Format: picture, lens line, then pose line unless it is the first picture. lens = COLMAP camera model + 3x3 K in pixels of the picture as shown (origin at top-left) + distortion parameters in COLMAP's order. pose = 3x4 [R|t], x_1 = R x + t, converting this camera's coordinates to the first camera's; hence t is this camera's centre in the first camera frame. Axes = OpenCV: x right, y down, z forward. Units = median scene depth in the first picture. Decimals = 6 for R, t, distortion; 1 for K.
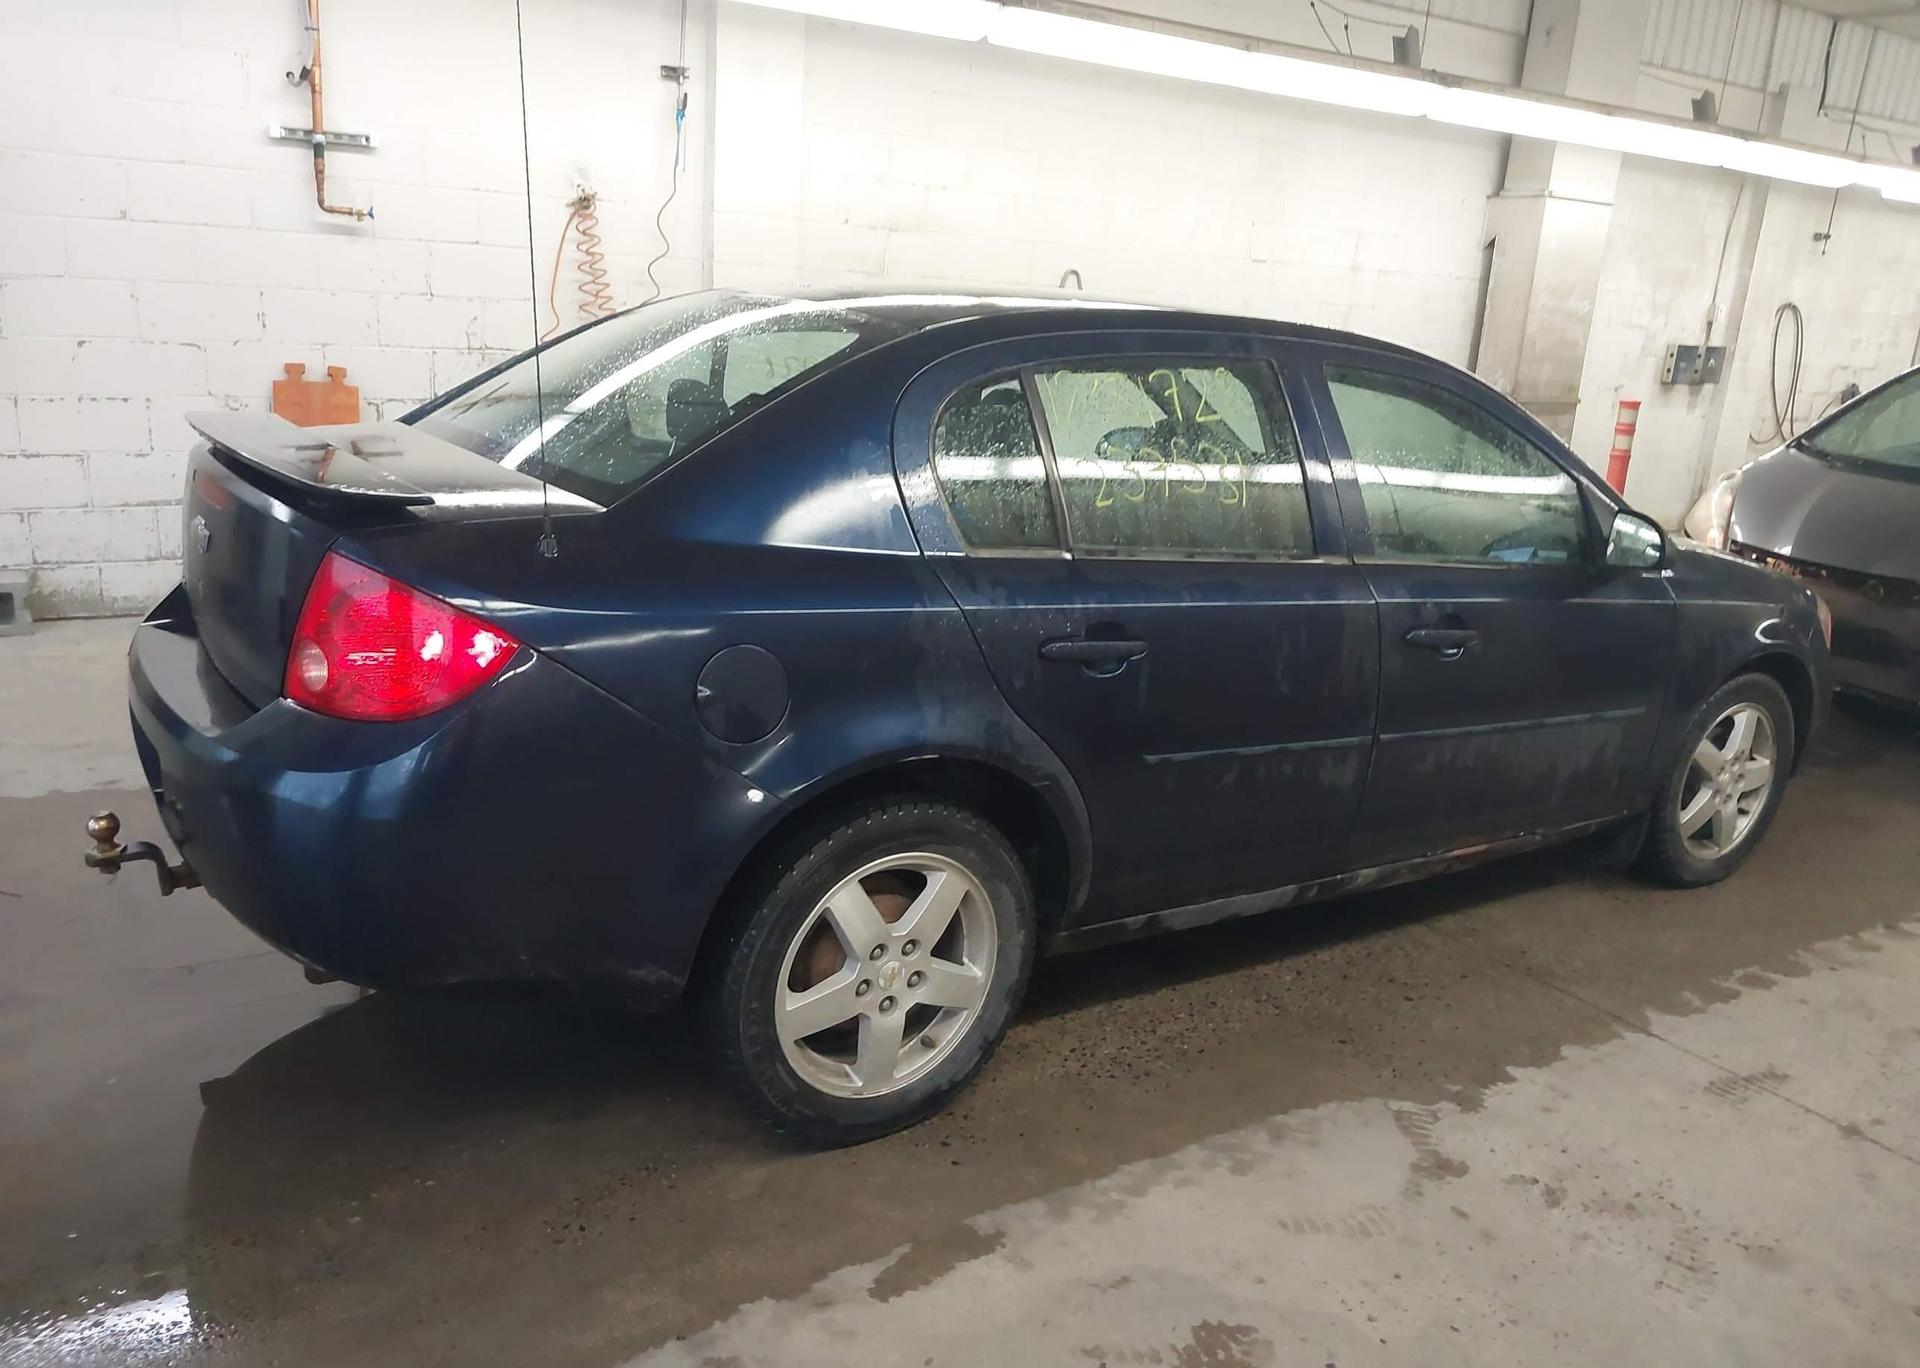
lens RADIAL K [[1501.0, 0, 977.7], [0, 1501.0, 685.6], [0, 0, 1]] dist [0.032993, -0.046329]
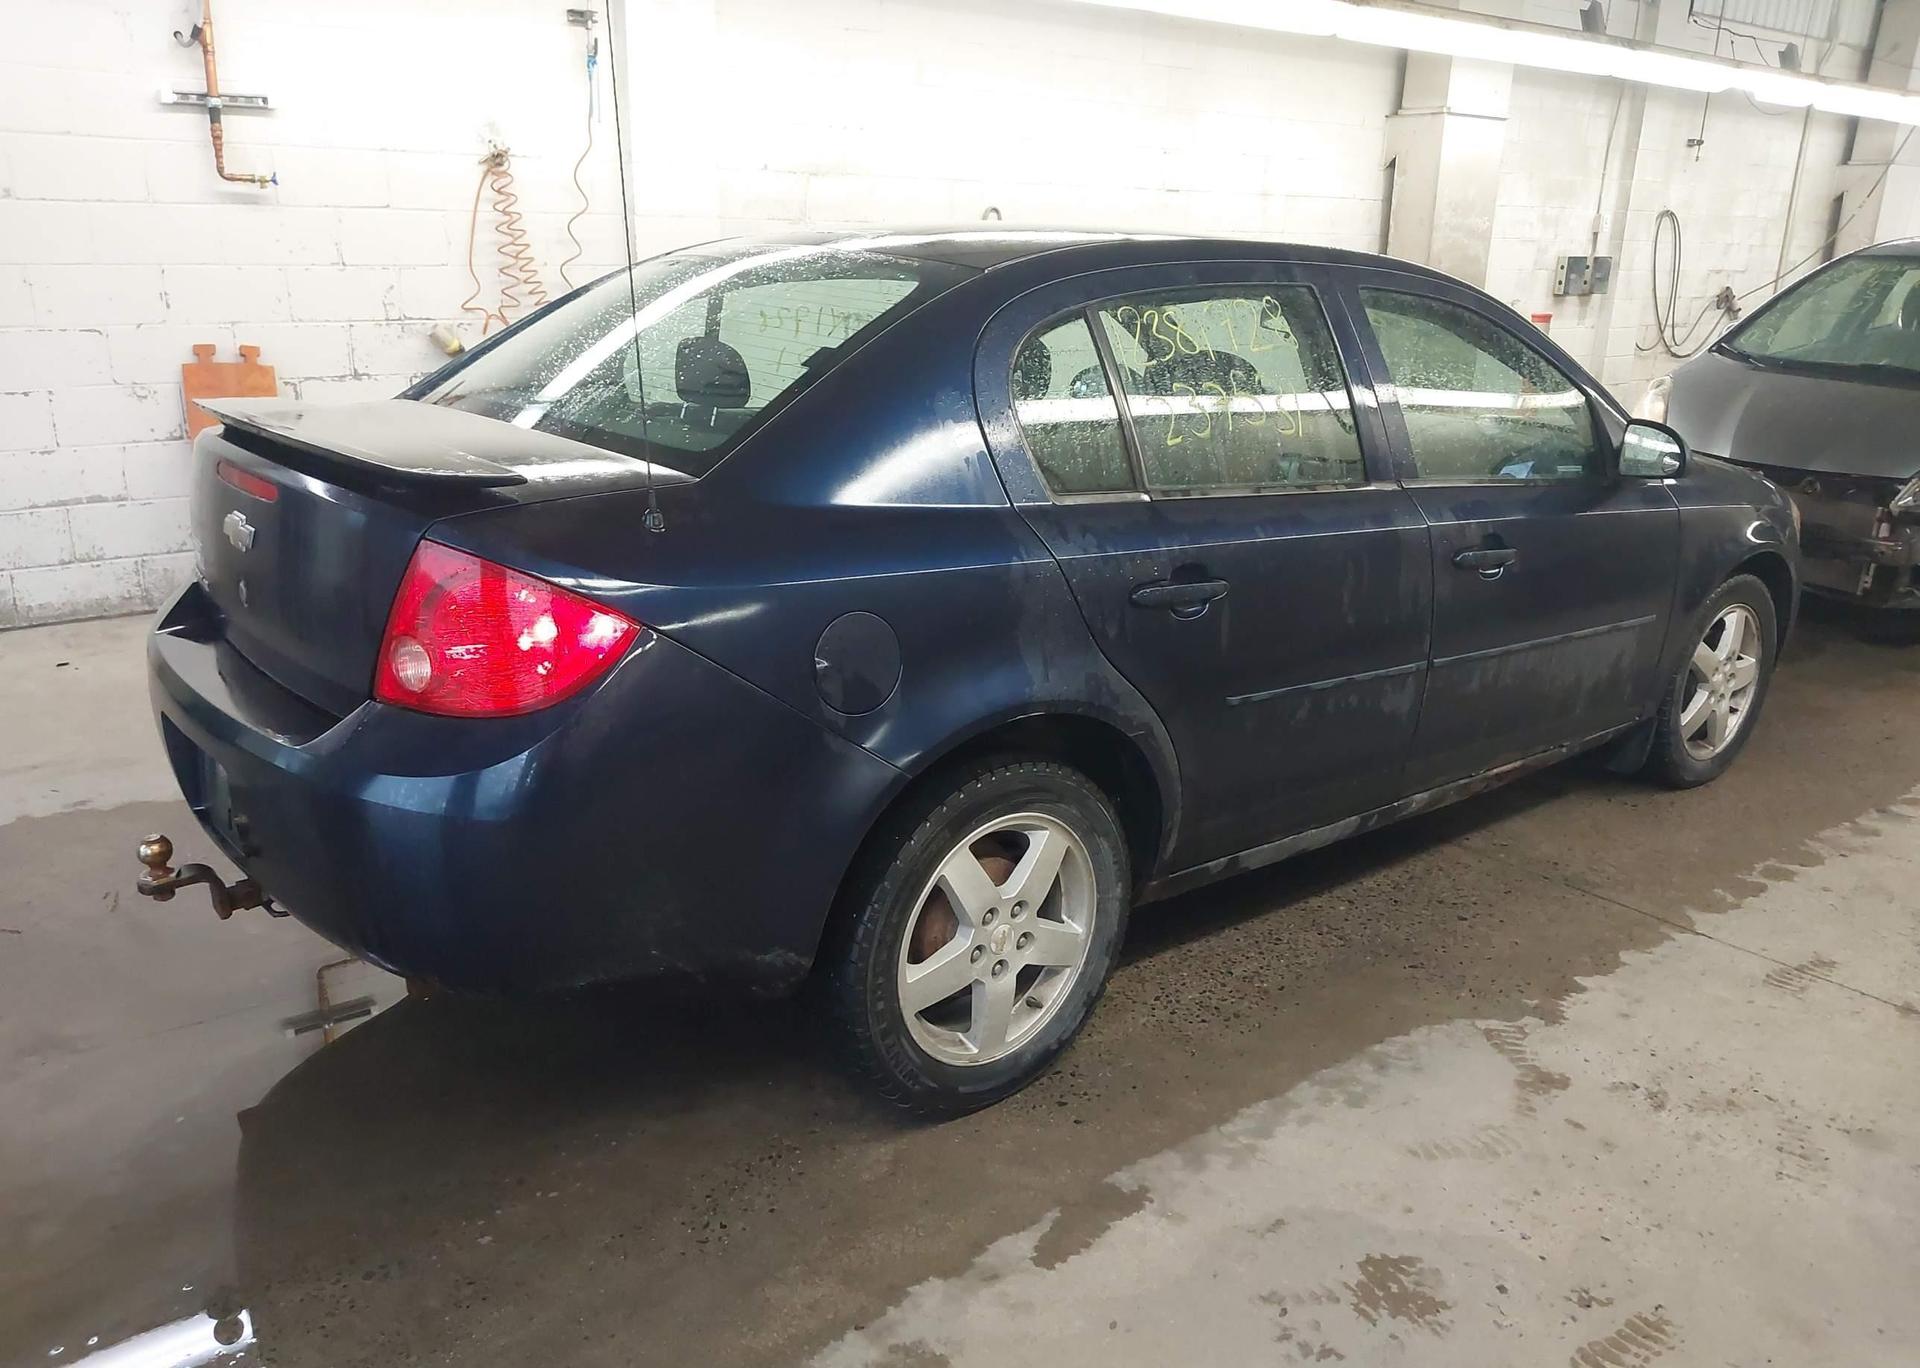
lens RADIAL K [[1501.0, 0, 956.2], [0, 1501.0, 692.3], [0, 0, 1]] dist [0.032993, -0.046329]
pose [[0.994472, -0.070521, 0.077797, -0.139313], [0.067497, 0.996883, 0.040838, -0.008366], [-0.080434, -0.035362, 0.996132, 0.031966]]
